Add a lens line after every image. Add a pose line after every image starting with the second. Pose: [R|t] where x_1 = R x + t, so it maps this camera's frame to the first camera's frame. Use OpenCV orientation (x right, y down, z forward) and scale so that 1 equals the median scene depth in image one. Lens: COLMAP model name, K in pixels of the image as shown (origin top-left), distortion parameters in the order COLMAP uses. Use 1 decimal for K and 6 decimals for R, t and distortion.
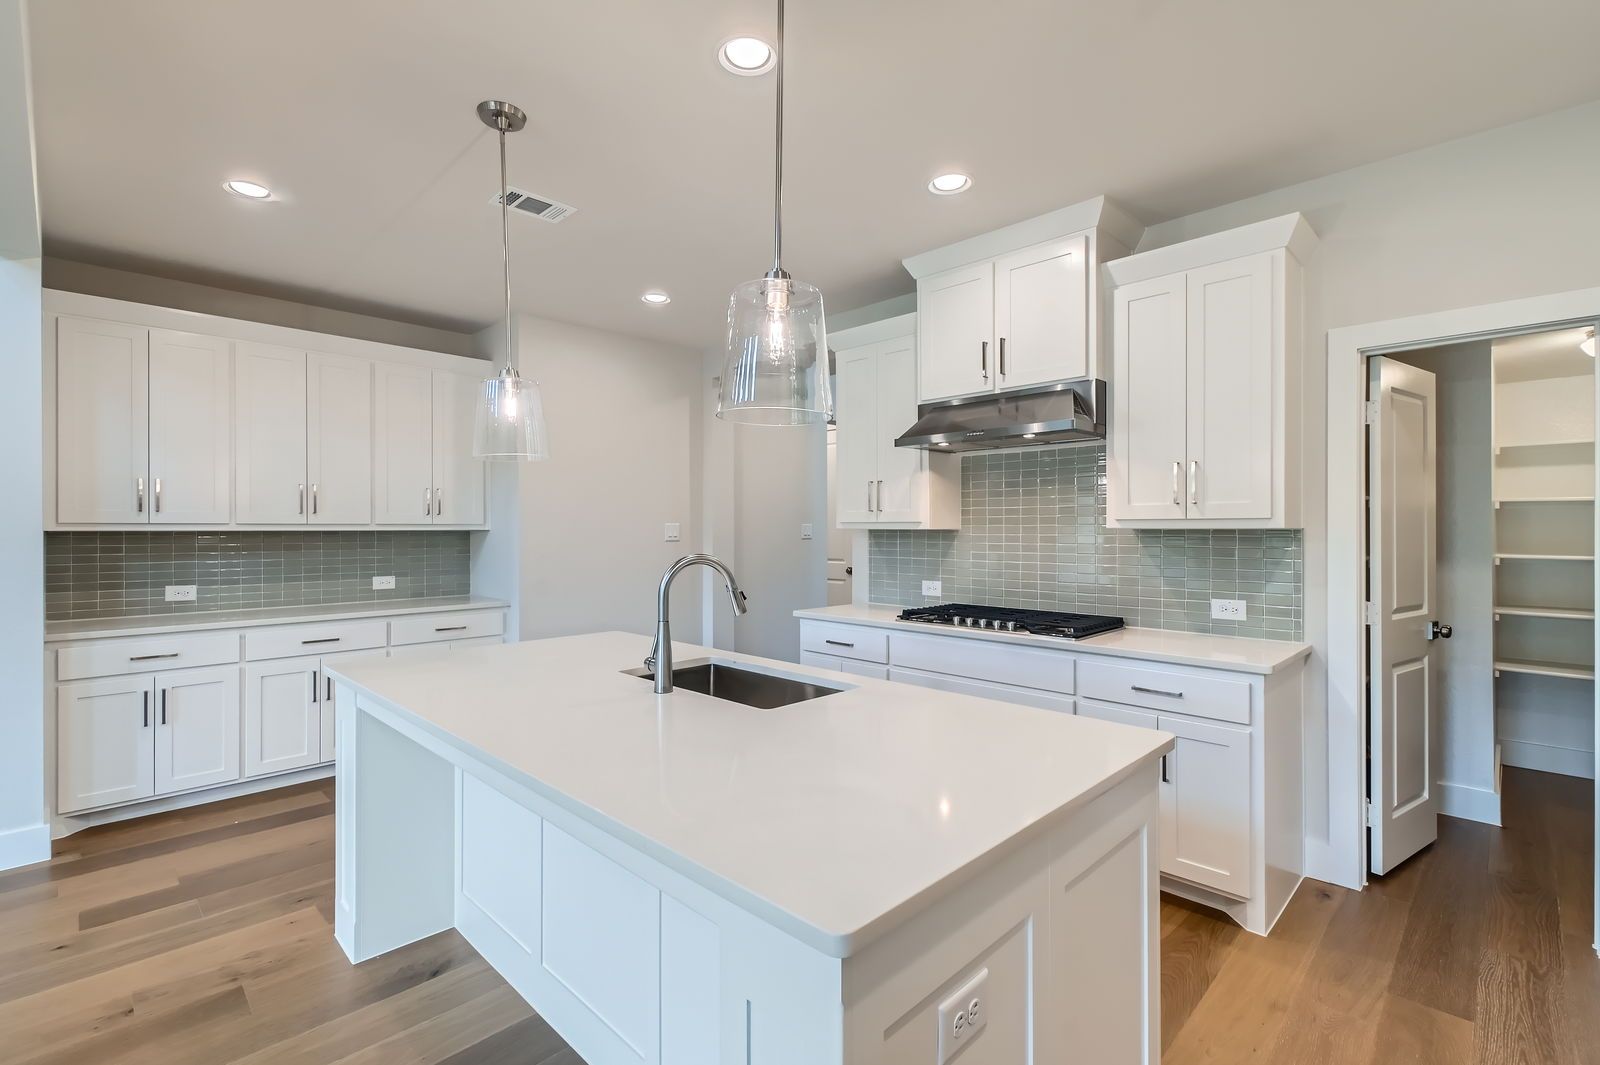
lens RADIAL K [[720.6, 0, 798.8], [0, 720.6, 525.2], [0, 0, 1]] dist [0.014732, -0.000405]
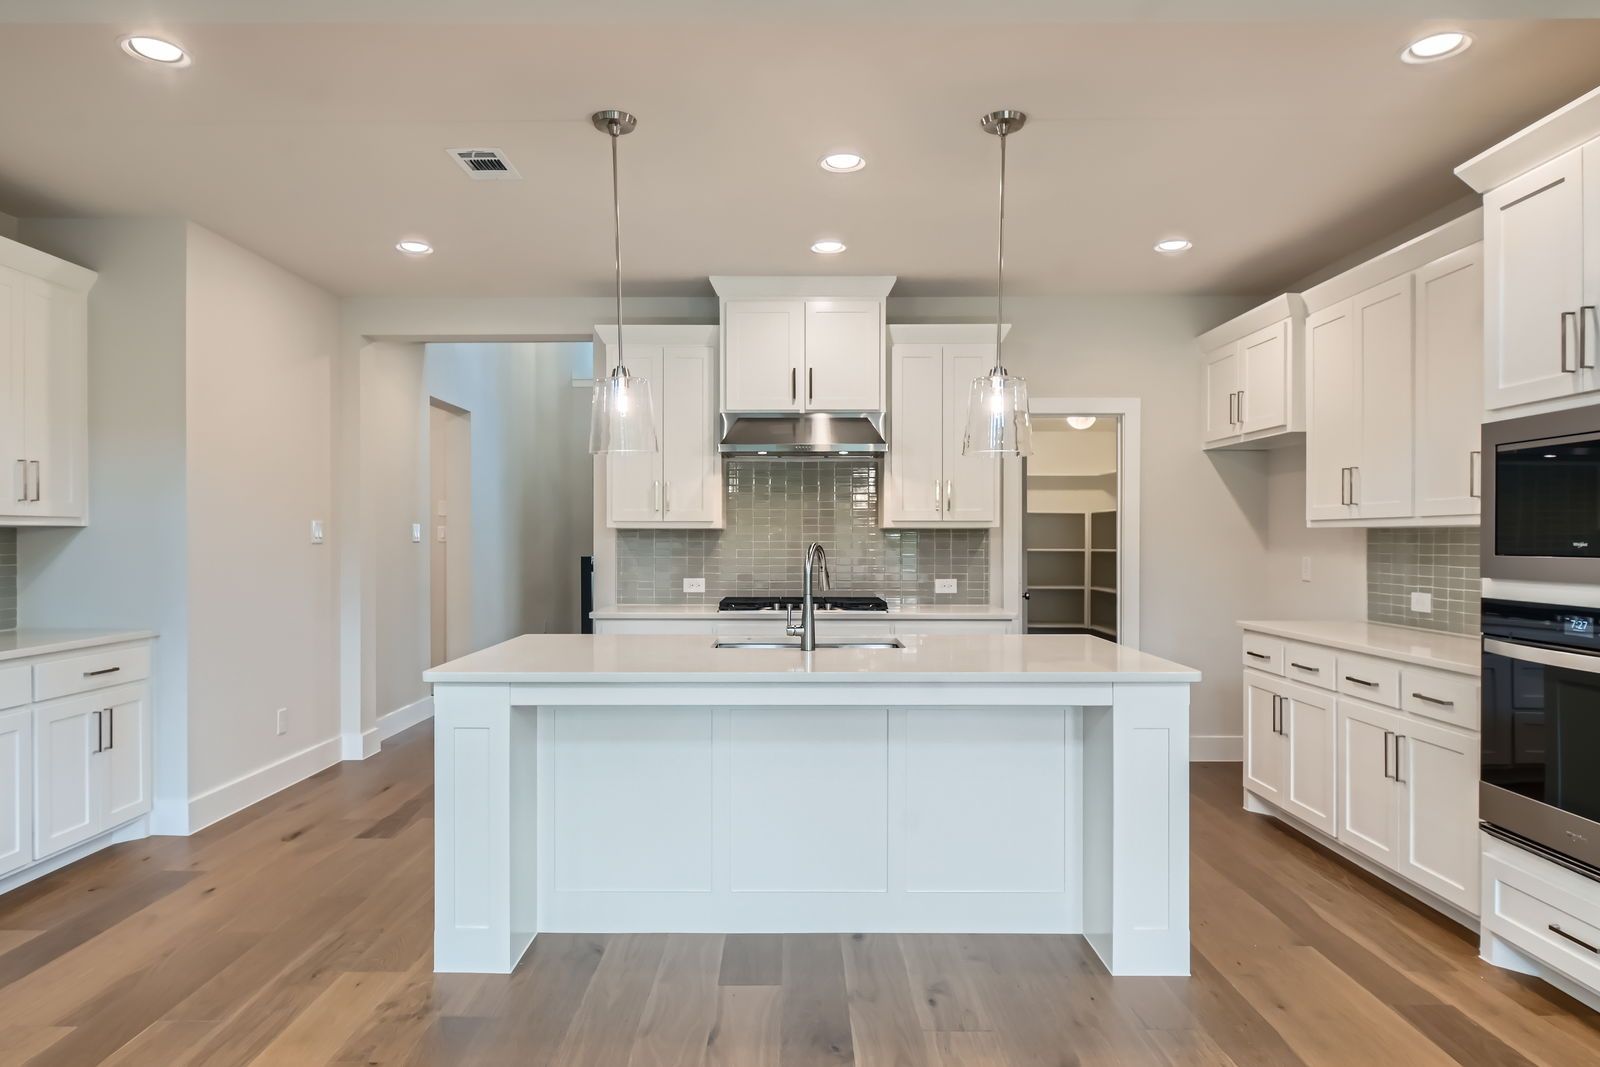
lens RADIAL K [[962.9, 0, 779.9], [0, 962.9, 538.6], [0, 0, 1]] dist [0.003677, 0.000250]
pose [[0.718976, -0.000131, 0.695035, -0.868199], [-0.004841, 0.999975, 0.005195, 0.015042], [-0.695018, -0.007100, 0.718957, -0.109349]]
